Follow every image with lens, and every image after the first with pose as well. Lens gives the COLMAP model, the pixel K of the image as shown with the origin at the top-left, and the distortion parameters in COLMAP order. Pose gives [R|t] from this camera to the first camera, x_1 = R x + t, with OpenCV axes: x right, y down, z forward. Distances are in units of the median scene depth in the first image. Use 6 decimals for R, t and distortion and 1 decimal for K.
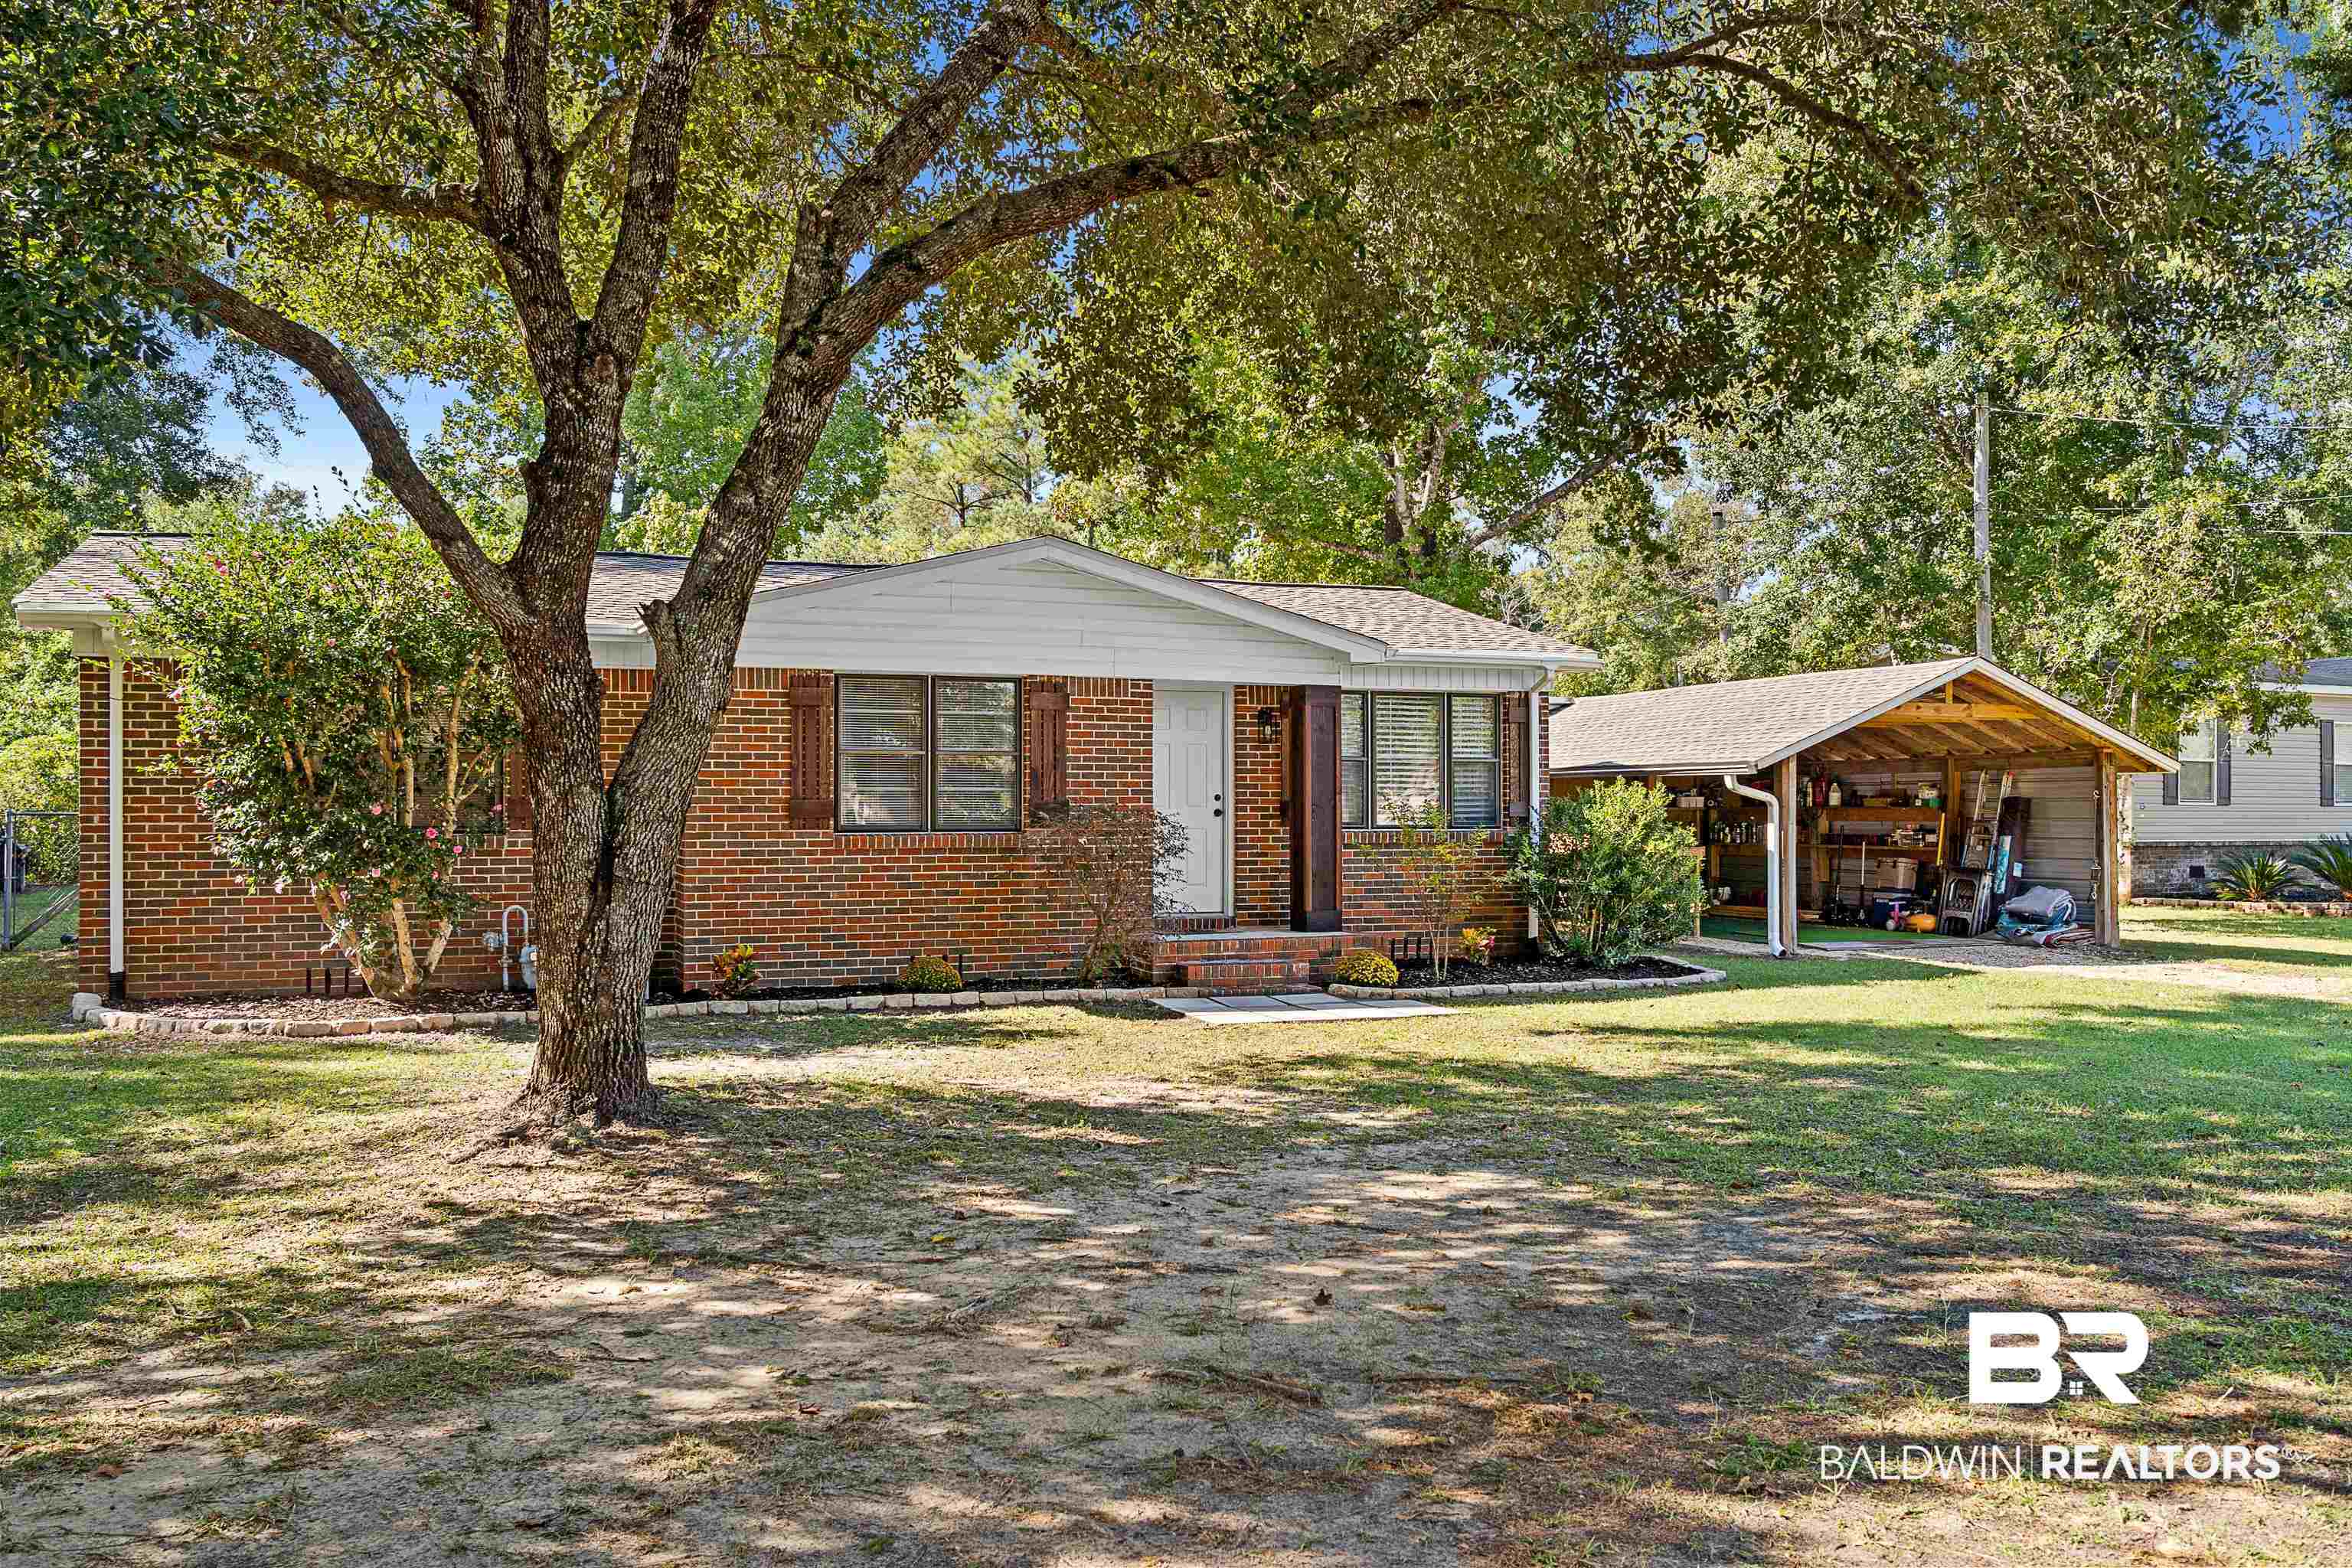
lens RADIAL K [[1980.7, 0, 1170.3], [0, 1980.7, 790.0], [0, 0, 1]] dist [0.006566, 0.001295]
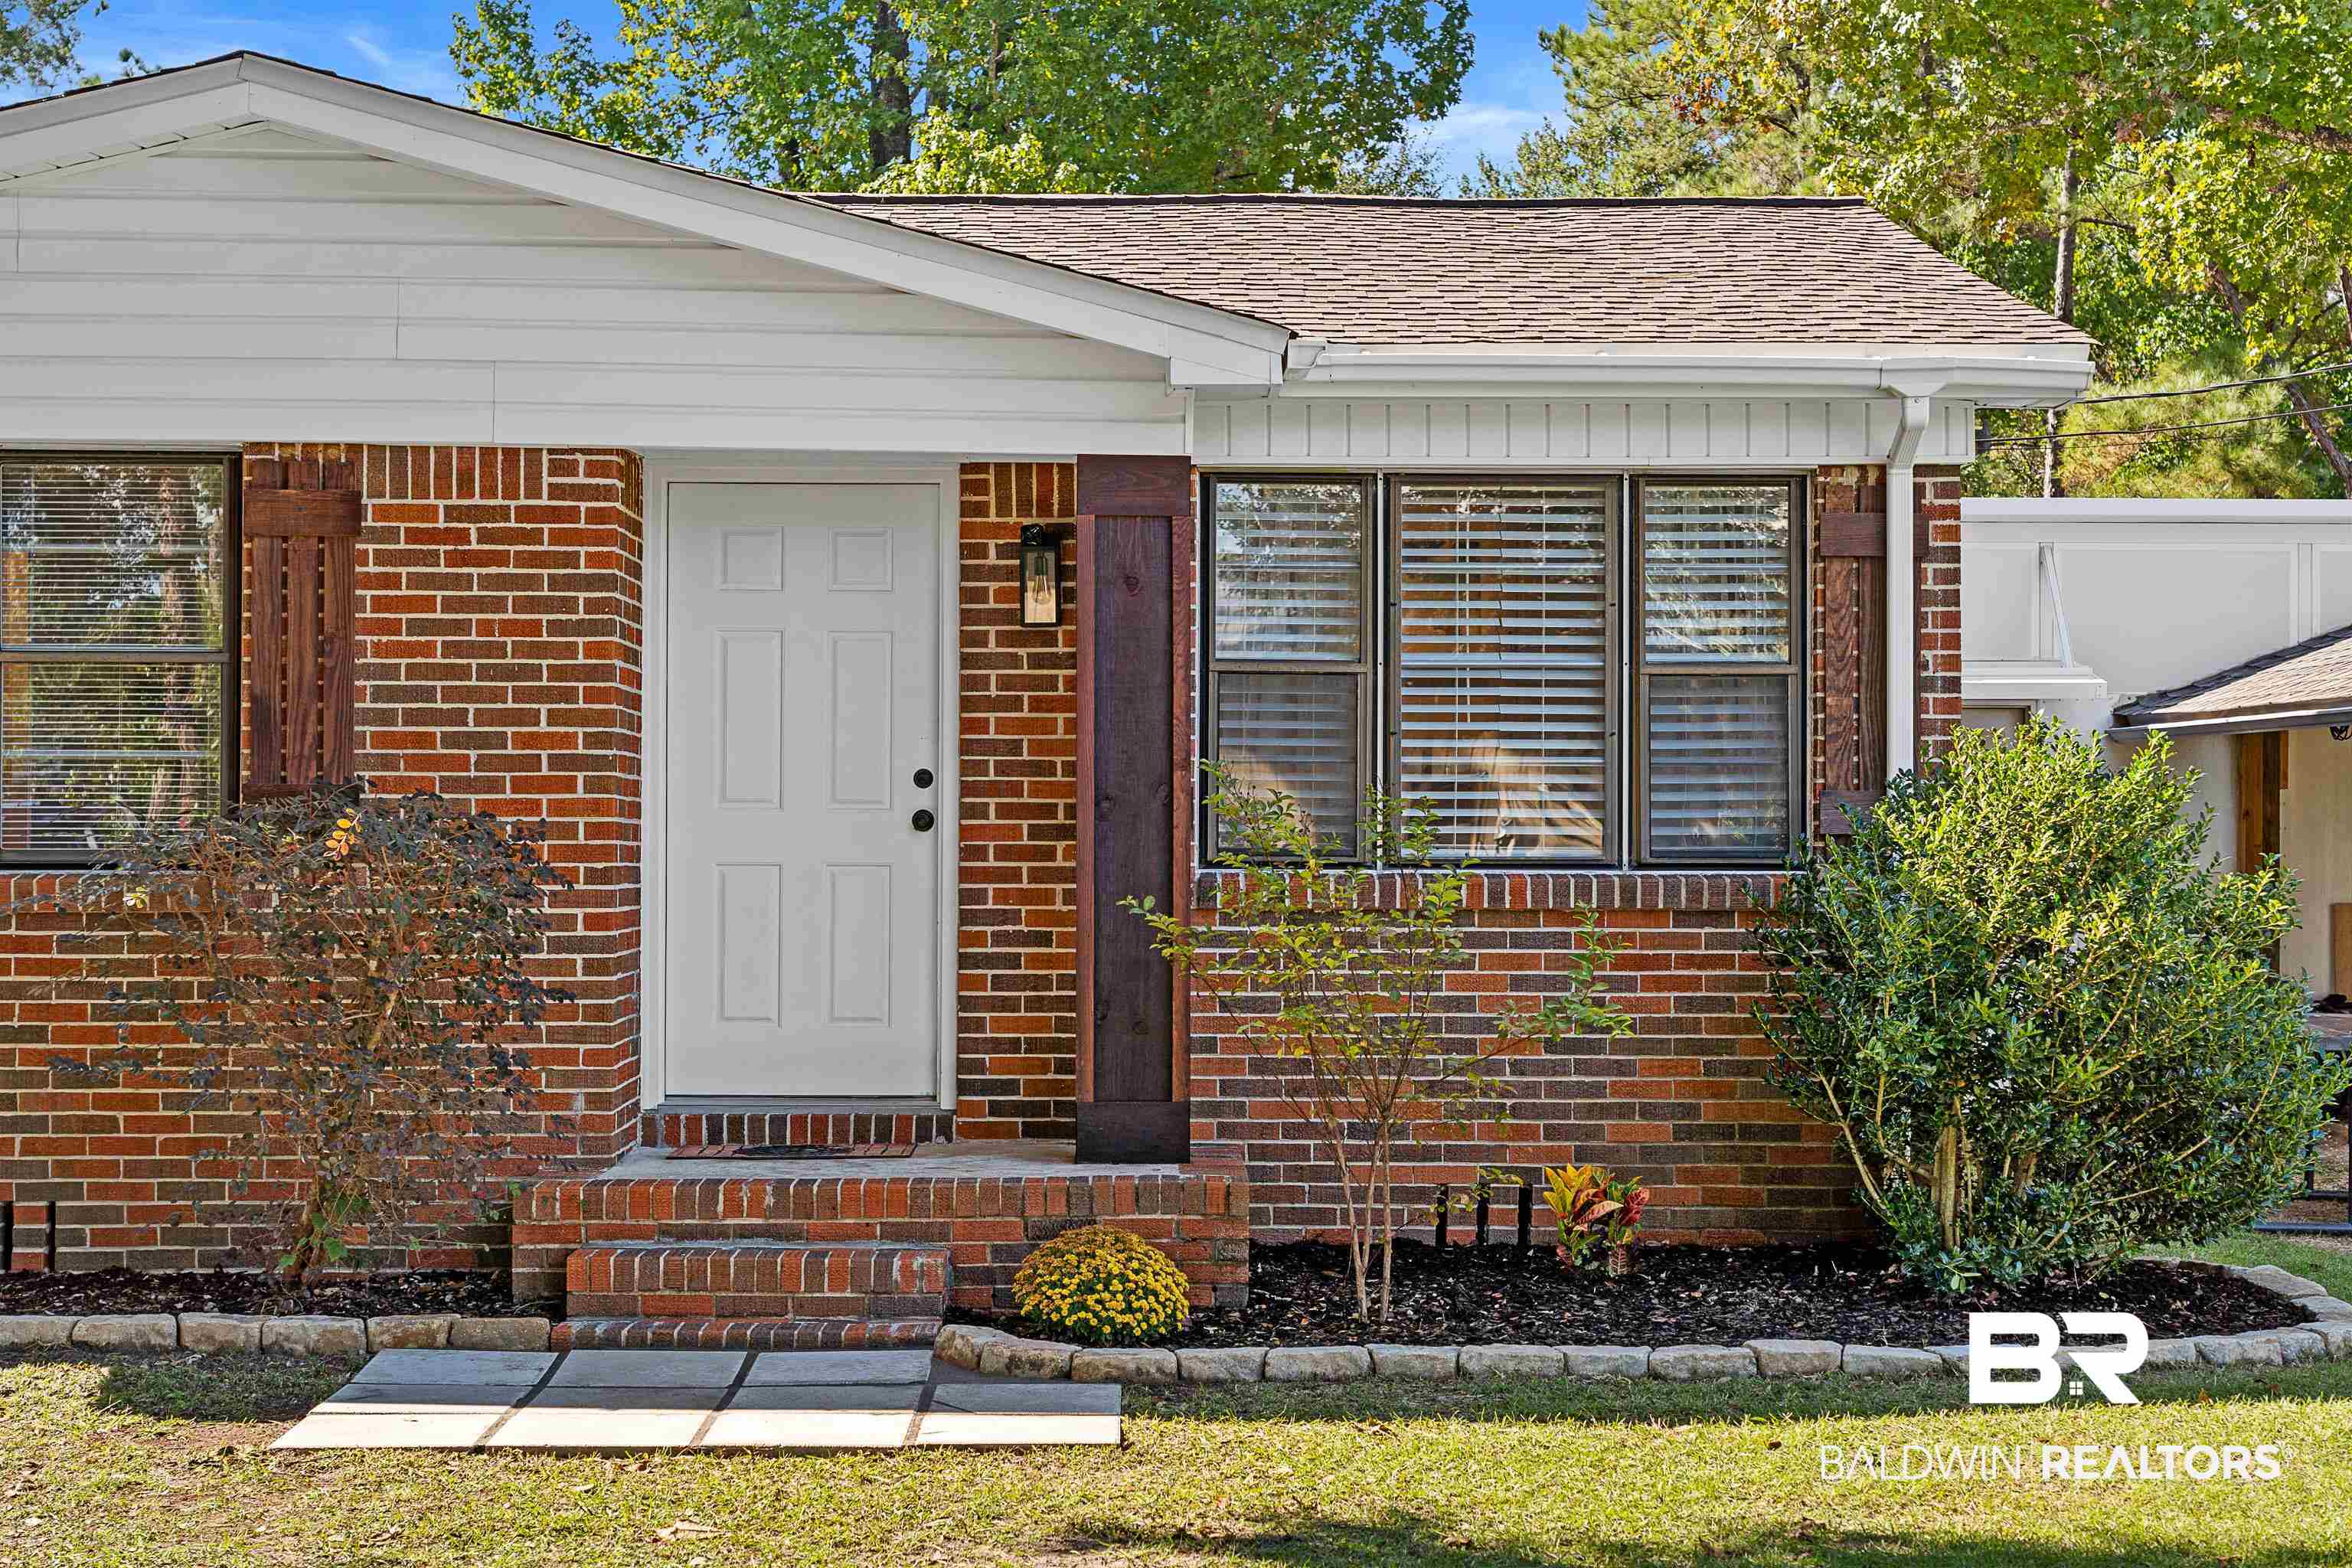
lens RADIAL K [[4227.7, 0, 1182.1], [0, 4227.7, 780.1], [0, 0, 1]] dist [0.052799, 0.000000]
pose [[0.942159, 0.000435, -0.335166, 0.331973], [0.000209, 0.999998, 0.001886, 0.002743], [0.335166, -0.001847, 0.942157, 0.299844]]
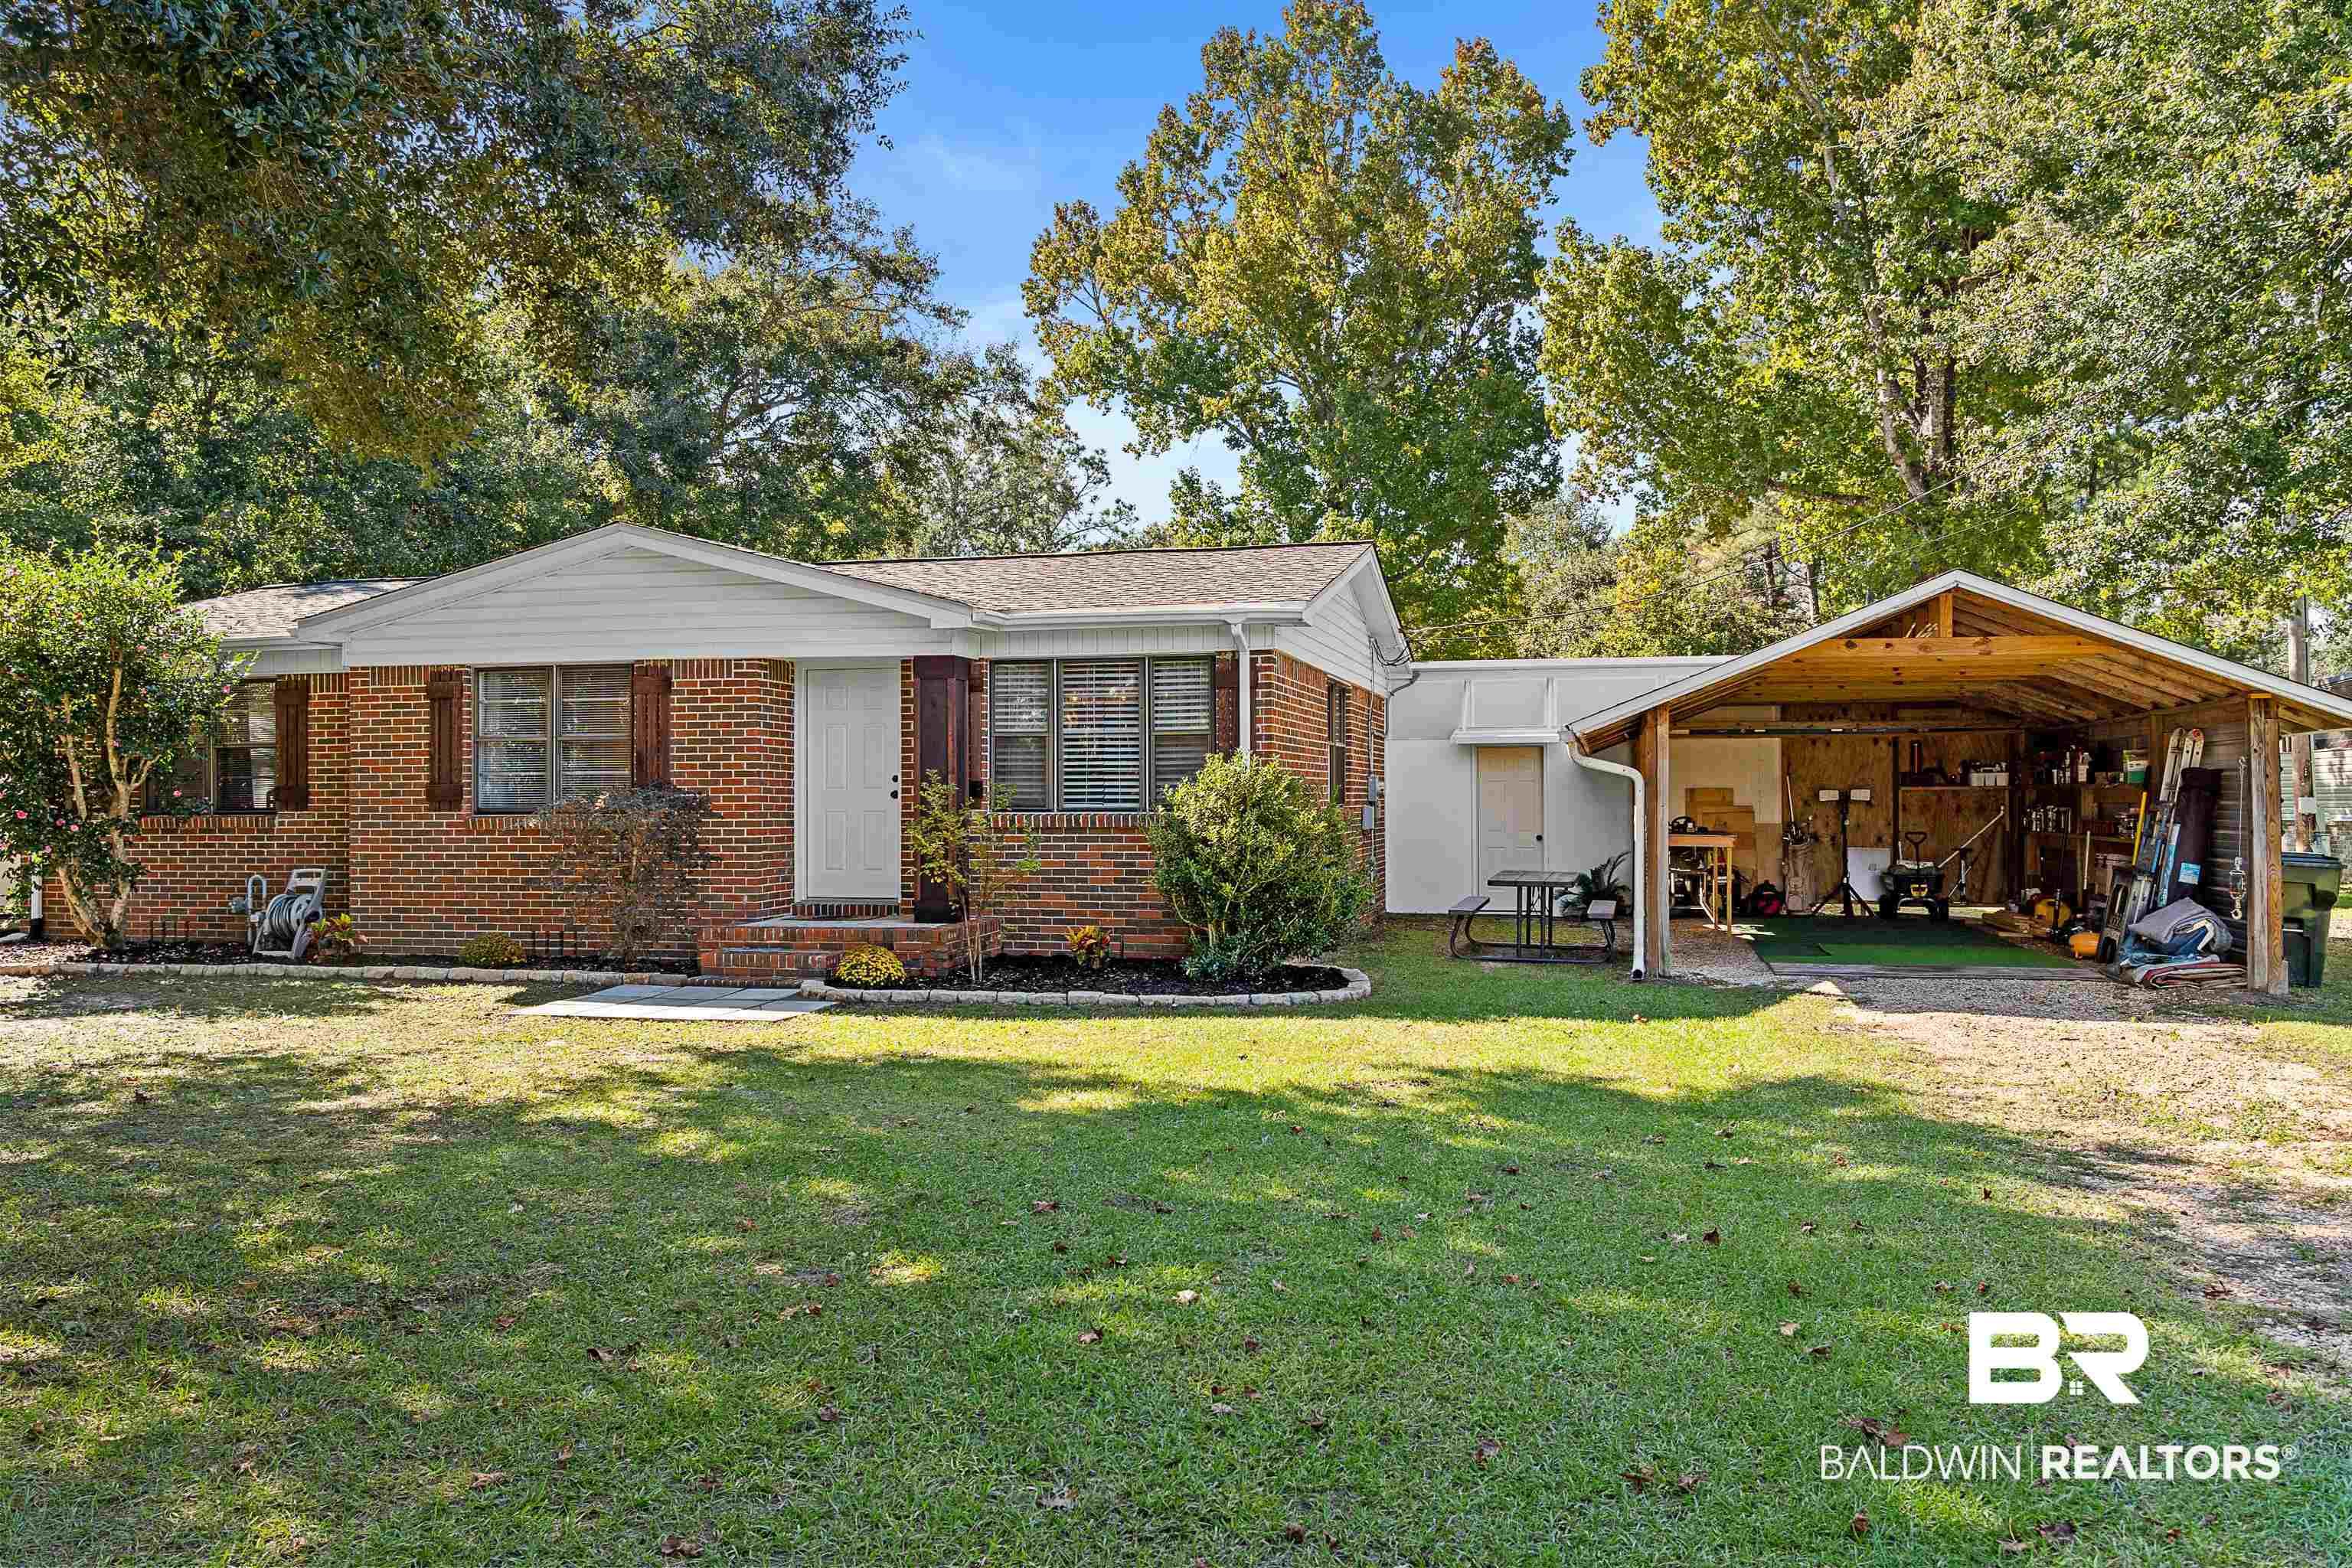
lens RADIAL K [[1742.0, 0, 1170.9], [0, 1742.0, 792.4], [0, 0, 1]] dist [0.004116, 0.000329]
pose [[0.823258, -0.004707, -0.567648, 0.622892], [0.009625, 0.999938, 0.005667, 0.007041], [0.567586, -0.010129, 0.823252, 0.392268]]
